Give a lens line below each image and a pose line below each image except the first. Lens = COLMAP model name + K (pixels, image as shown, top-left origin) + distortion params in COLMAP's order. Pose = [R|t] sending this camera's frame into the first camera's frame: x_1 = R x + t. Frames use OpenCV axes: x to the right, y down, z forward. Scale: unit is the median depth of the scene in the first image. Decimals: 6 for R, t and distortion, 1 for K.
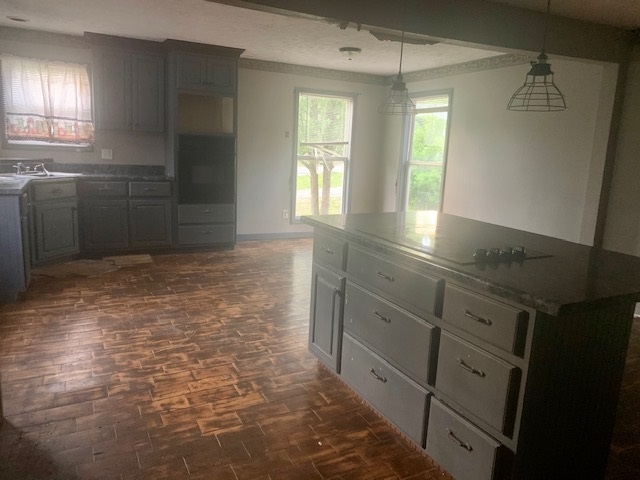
lens RADIAL K [[488.3, 0, 318.2], [0, 488.3, 234.9], [0, 0, 1]] dist [0.033050, -0.014049]
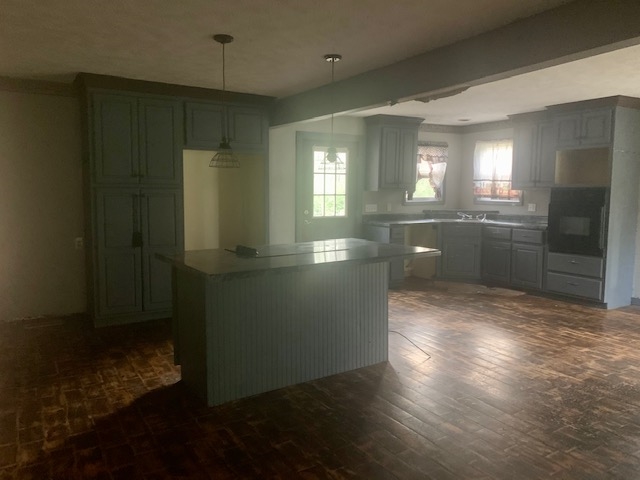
lens RADIAL K [[488.3, 0, 318.3], [0, 488.3, 242.3], [0, 0, 1]] dist [0.033050, -0.014049]
pose [[0.077603, 0.061088, -0.995111, 0.775444], [-0.175162, 0.983431, 0.046711, -0.046336], [0.981476, 0.170681, 0.087018, 0.419708]]
